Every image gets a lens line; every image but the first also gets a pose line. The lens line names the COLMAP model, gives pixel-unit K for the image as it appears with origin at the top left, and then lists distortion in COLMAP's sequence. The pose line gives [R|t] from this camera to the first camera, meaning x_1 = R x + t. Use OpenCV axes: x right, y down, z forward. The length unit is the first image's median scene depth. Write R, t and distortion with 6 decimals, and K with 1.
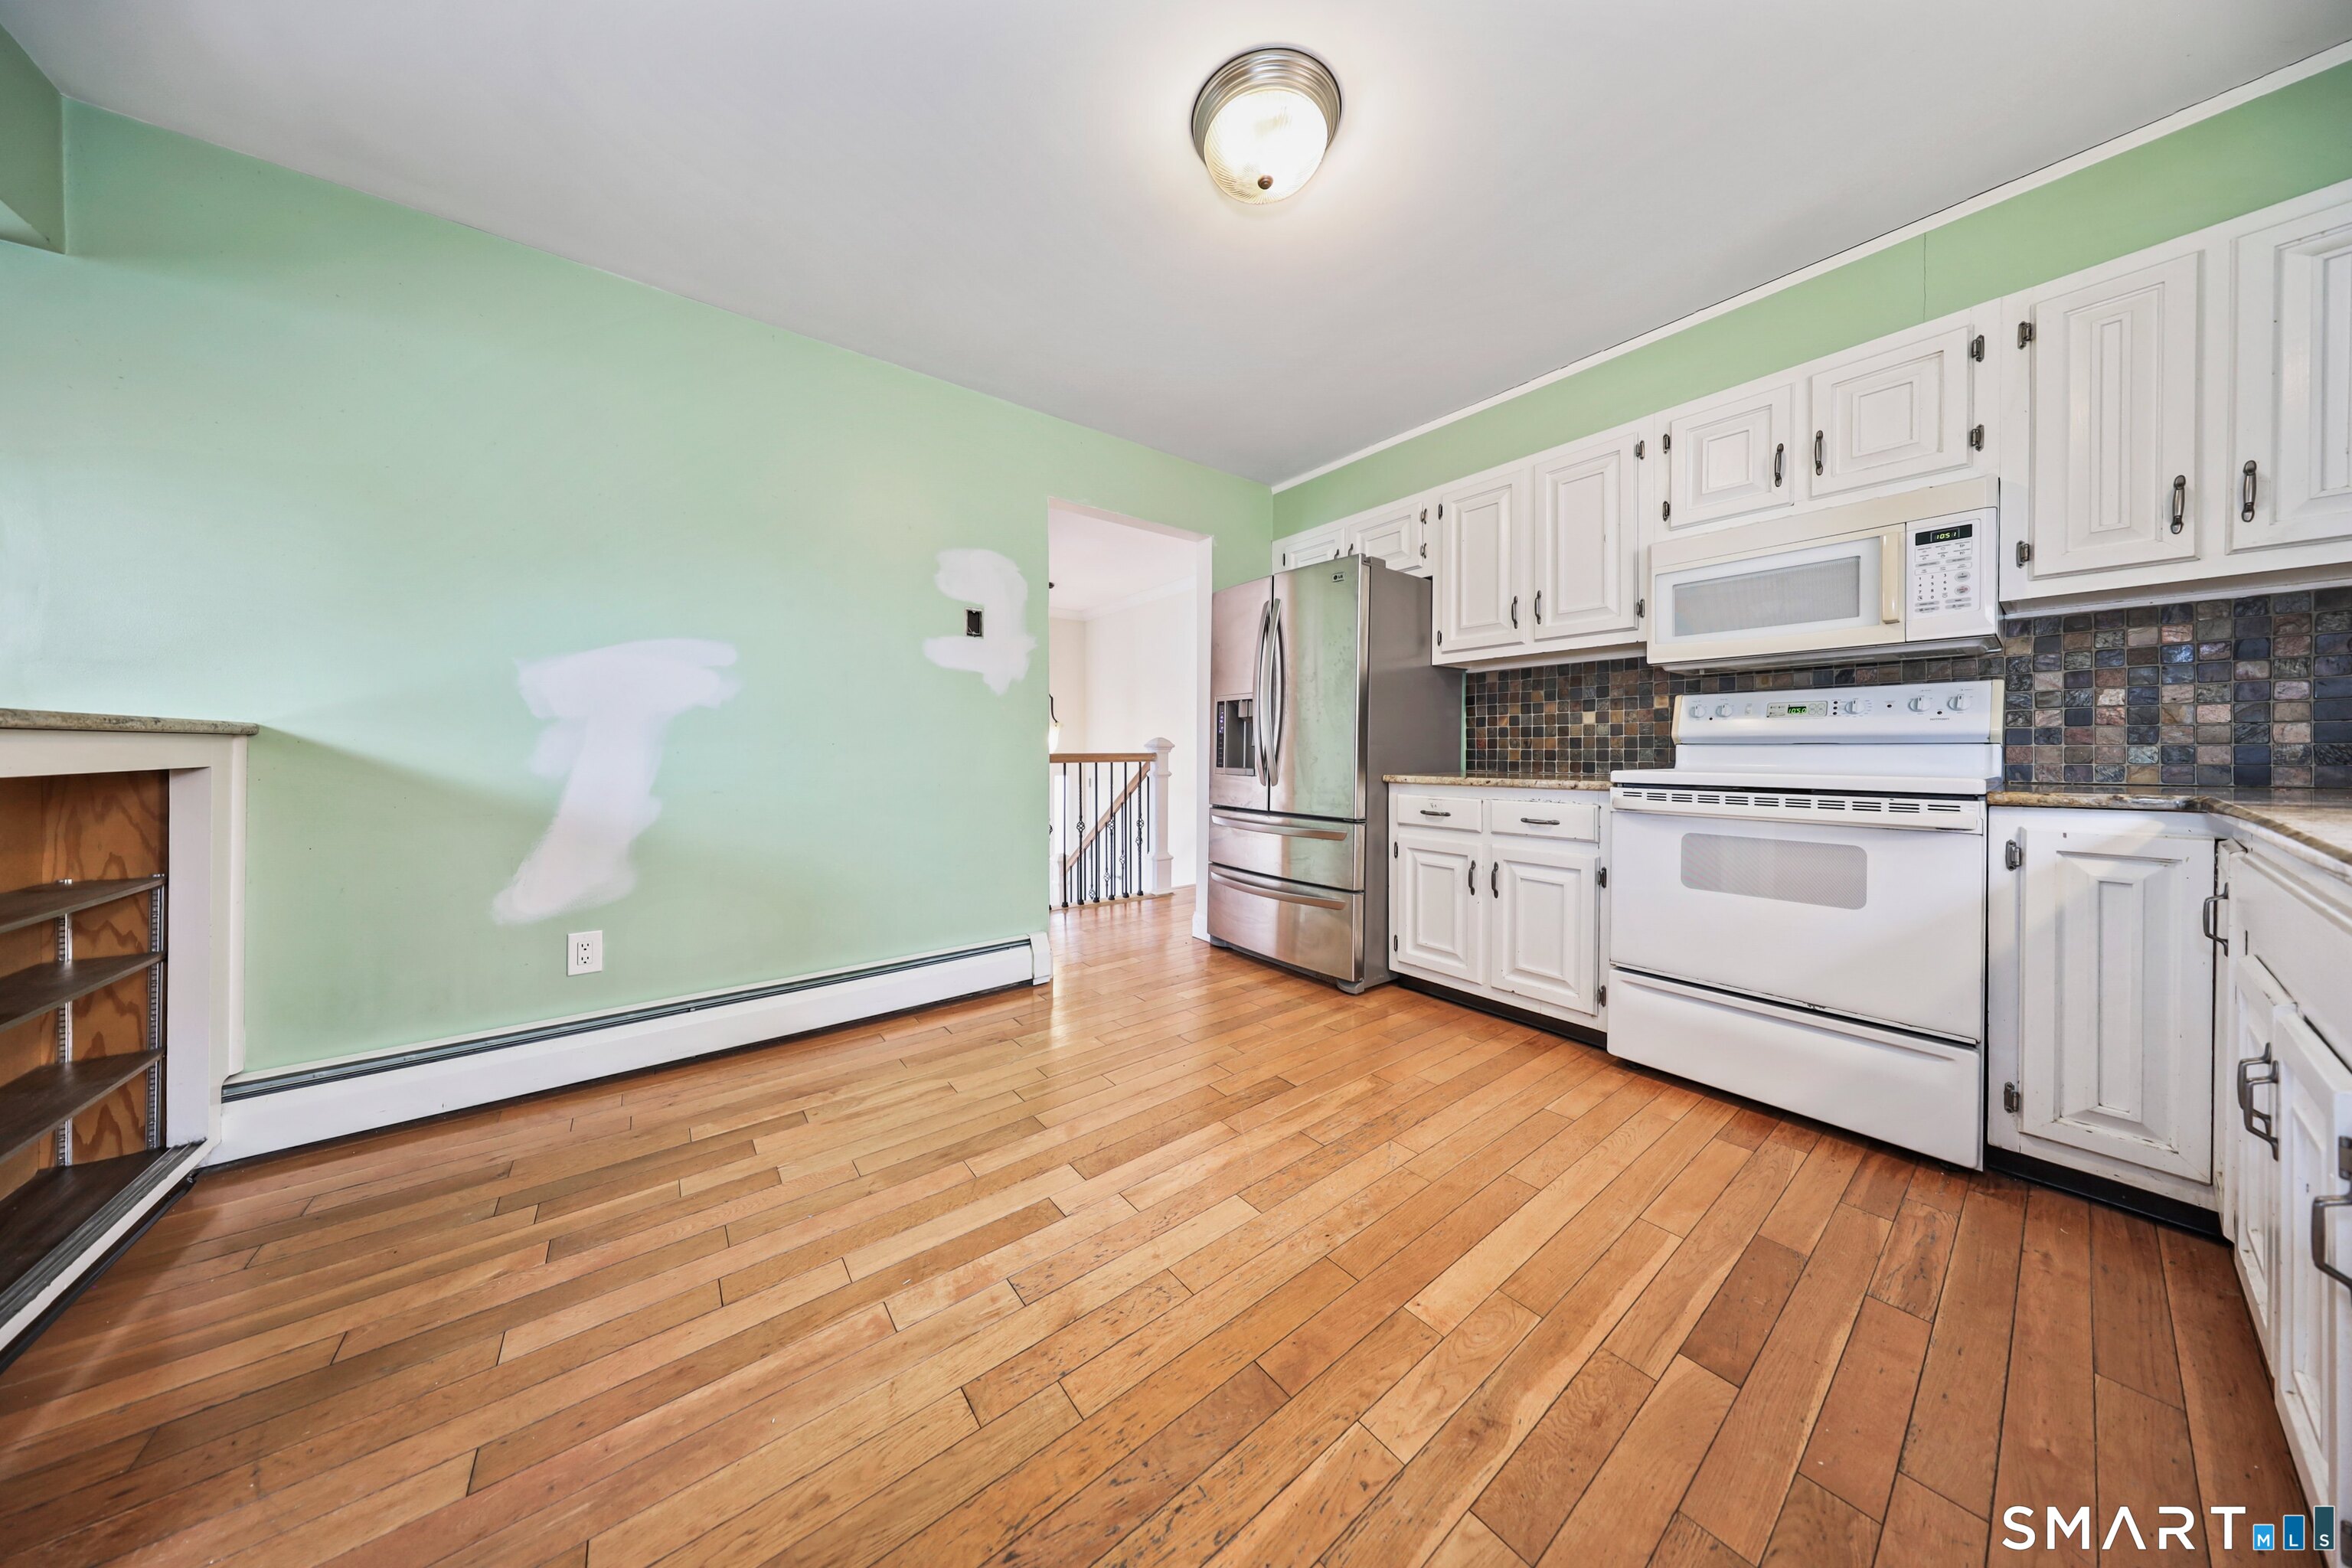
lens RADIAL K [[694.4, 0, 1174.8], [0, 694.4, 752.6], [0, 0, 1]] dist [-0.000607, -0.000028]
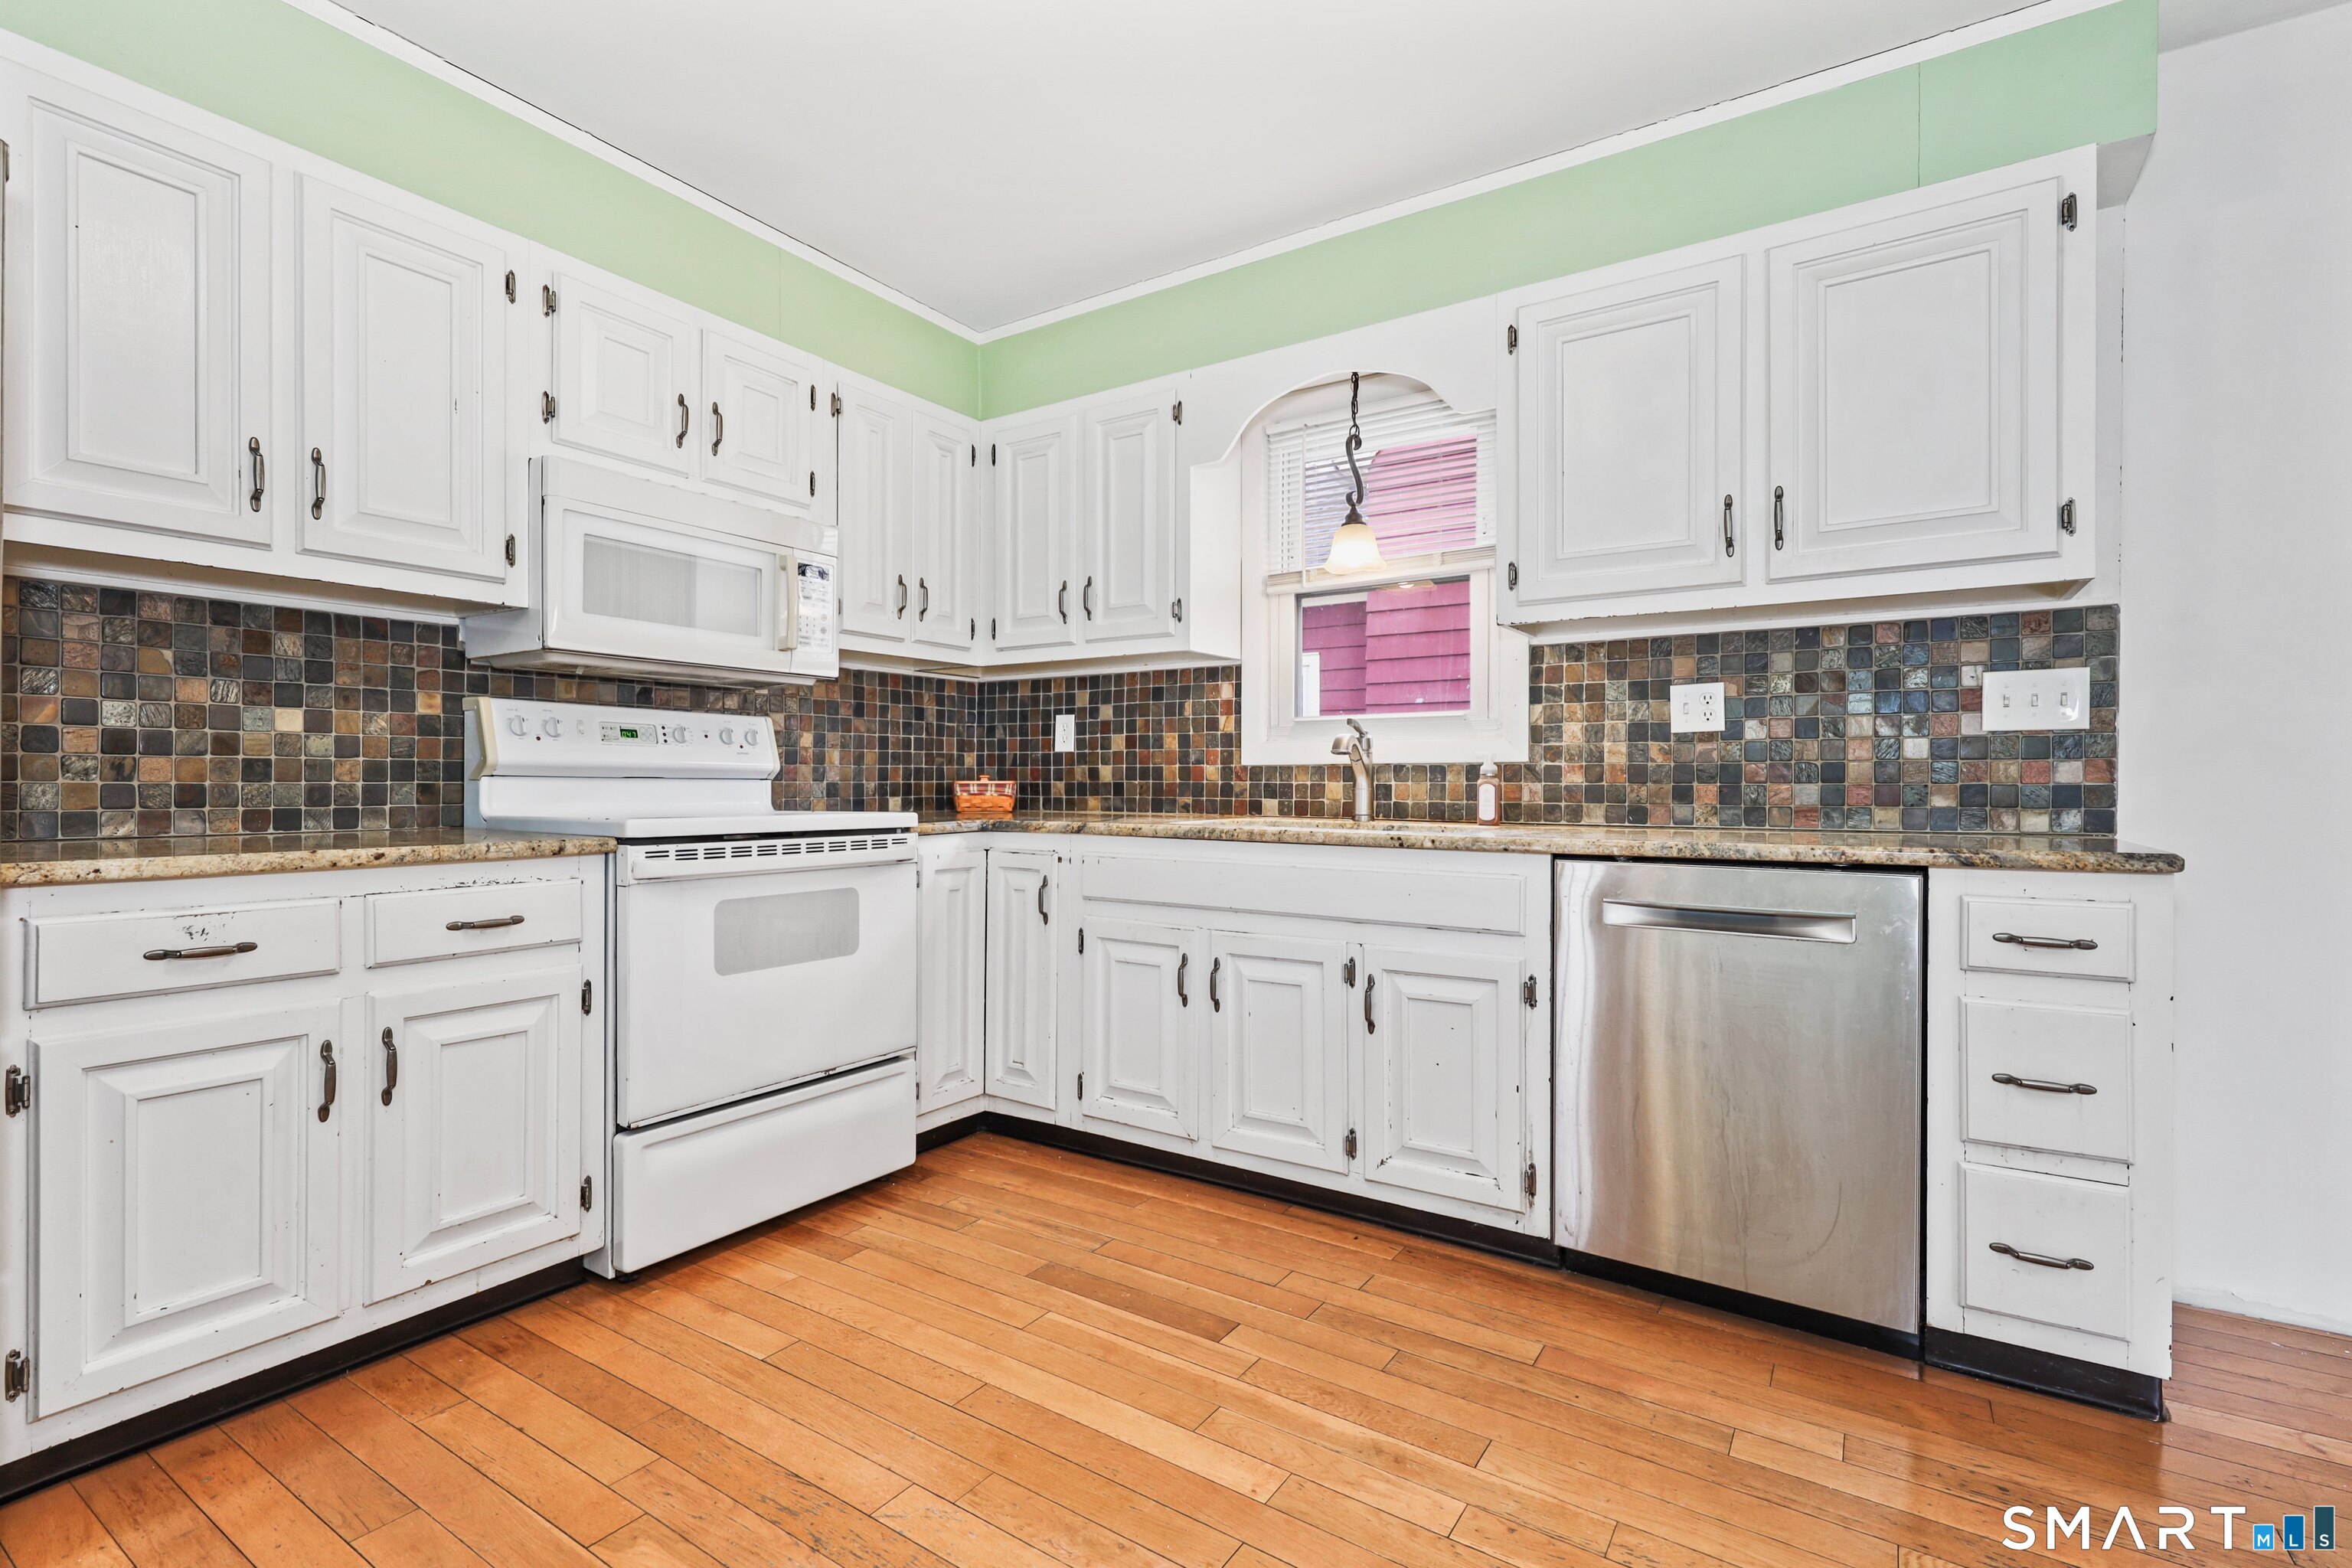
lens RADIAL K [[1083.4, 0, 1162.3], [0, 1083.4, 788.5], [0, 0, 1]] dist [0.004420, -0.000232]
pose [[-0.322938, -0.004036, 0.946411, -0.440200], [-0.001512, 0.999992, 0.003748, -0.006047], [-0.946419, -0.000221, -0.322942, 0.840716]]
